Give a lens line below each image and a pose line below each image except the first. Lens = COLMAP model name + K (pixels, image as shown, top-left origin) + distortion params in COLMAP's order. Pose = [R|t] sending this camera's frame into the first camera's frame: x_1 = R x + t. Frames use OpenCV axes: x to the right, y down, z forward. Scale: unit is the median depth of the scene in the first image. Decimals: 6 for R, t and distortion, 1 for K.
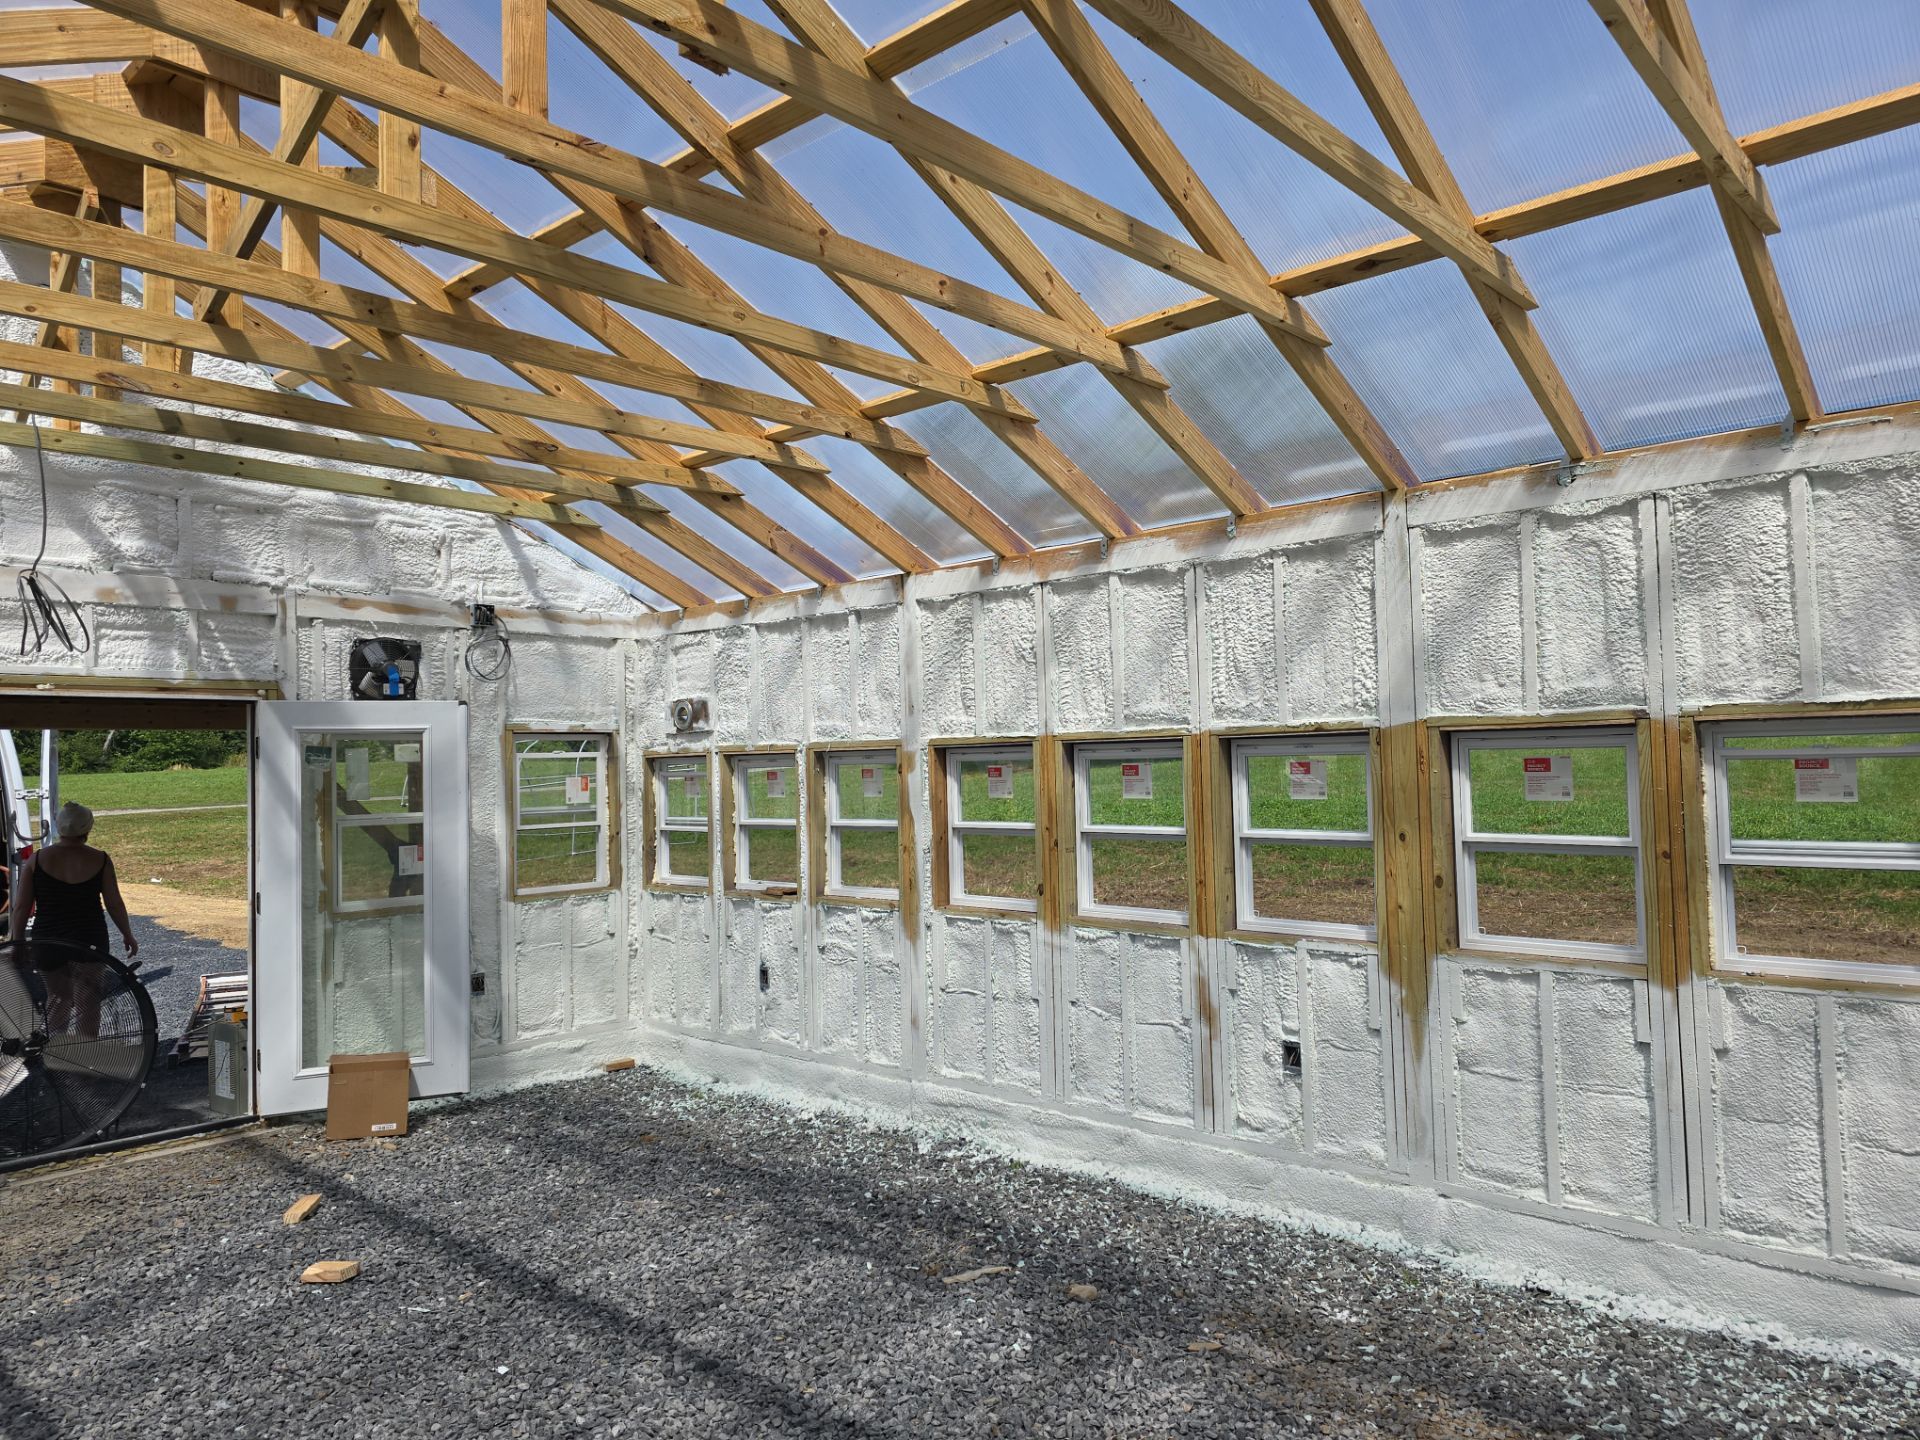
lens RADIAL K [[1262.7, 0, 1041.4], [0, 1262.7, 750.5], [0, 0, 1]] dist [0.003078, -0.026503]
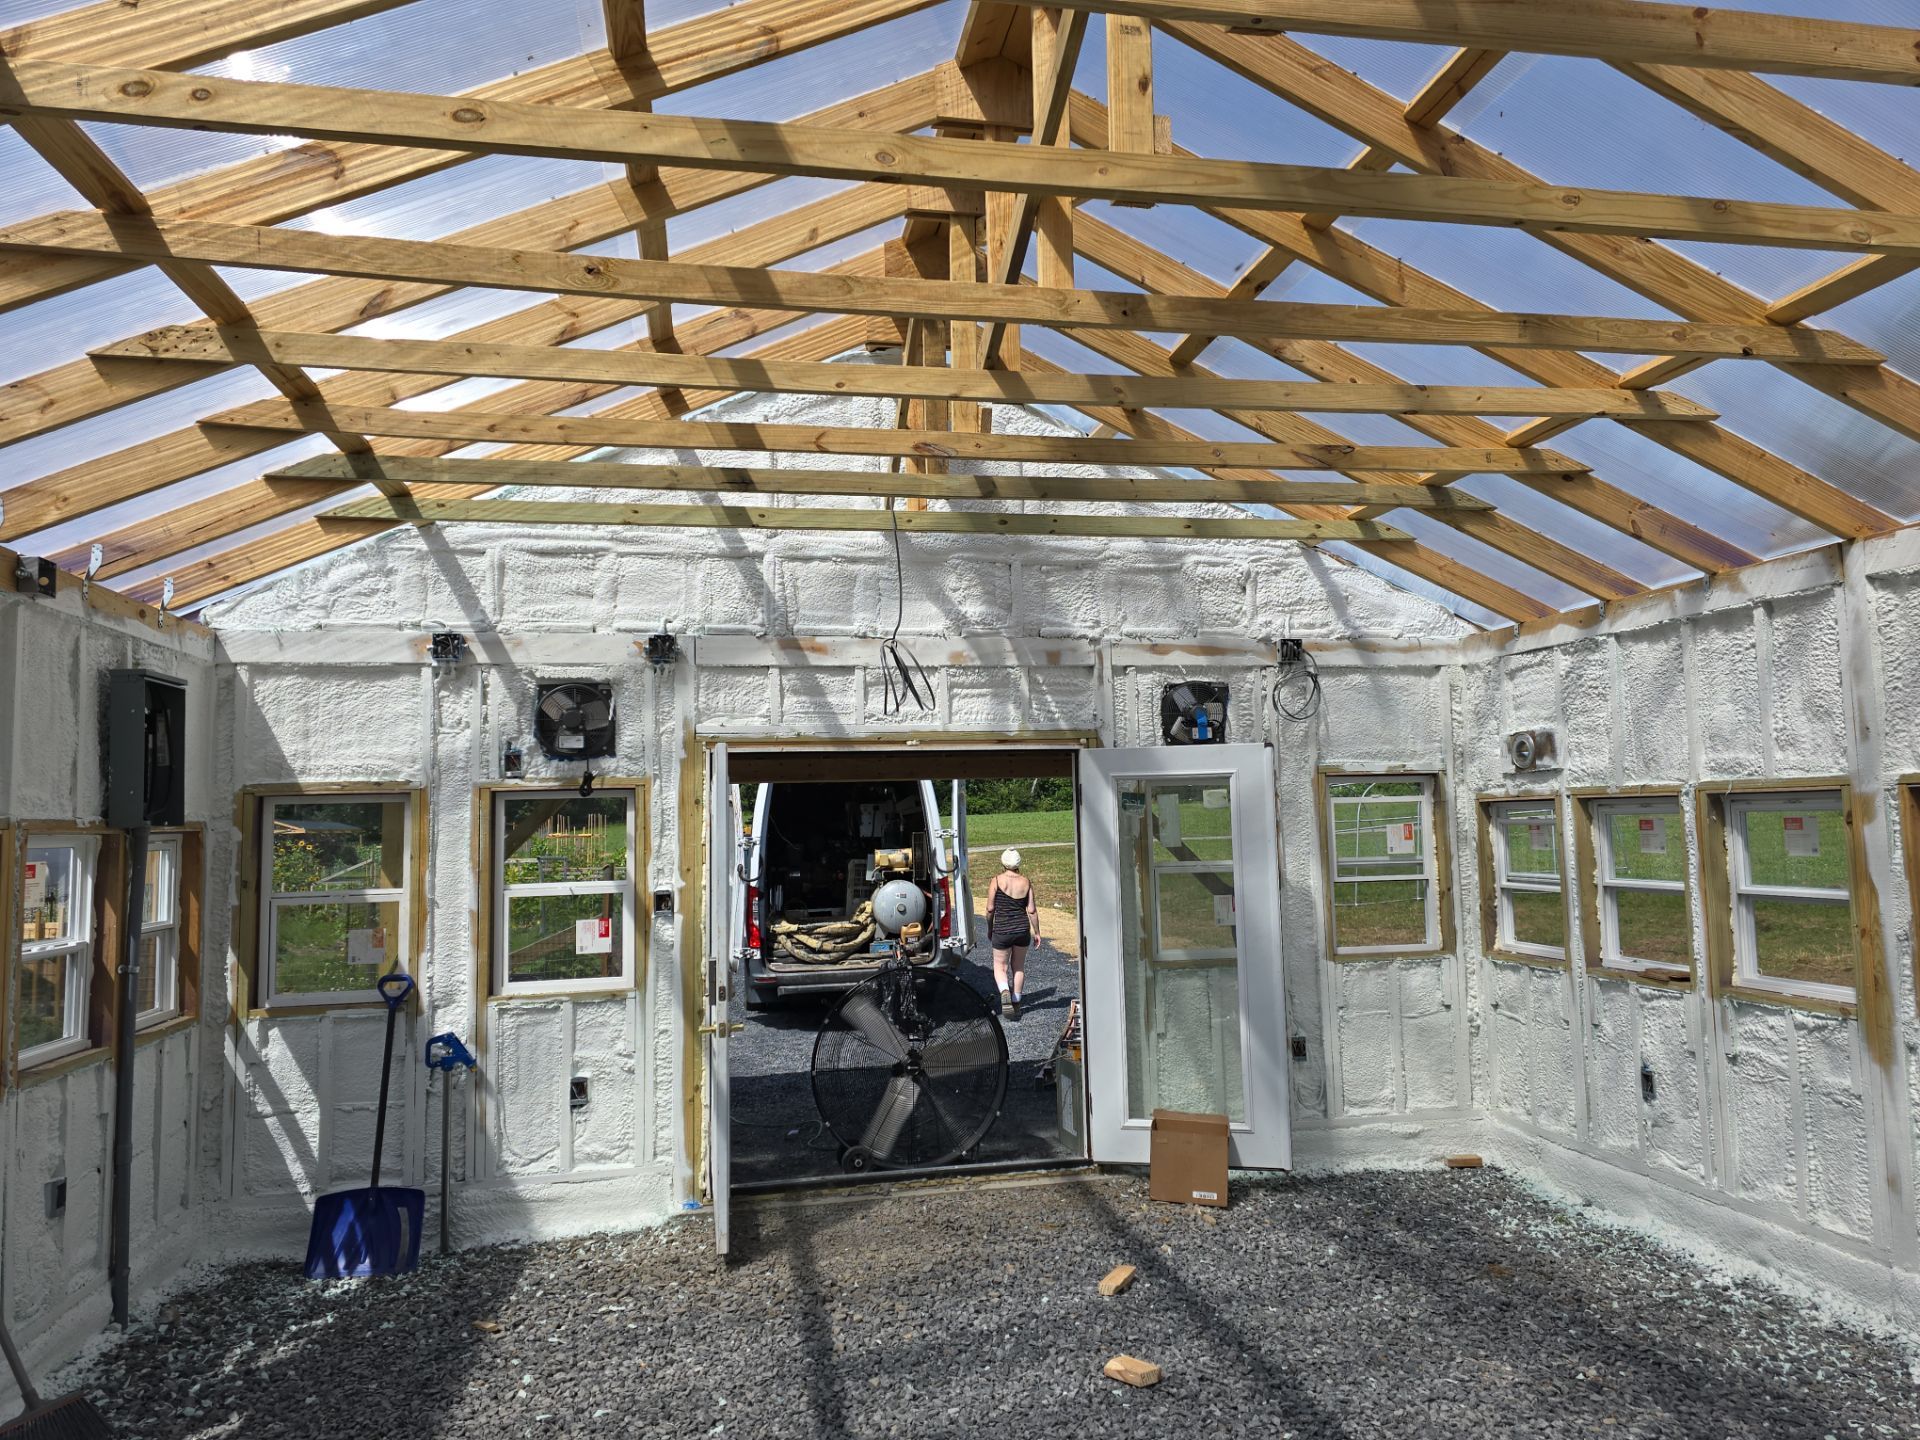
lens RADIAL K [[1258.0, 0, 981.3], [0, 1258.0, 727.3], [0, 0, 1]] dist [0.087384, -0.066009]
pose [[0.770395, -0.043181, -0.636103, -0.026733], [0.012563, 0.998538, -0.052569, -0.004334], [0.637443, 0.032507, 0.769812, 0.144663]]
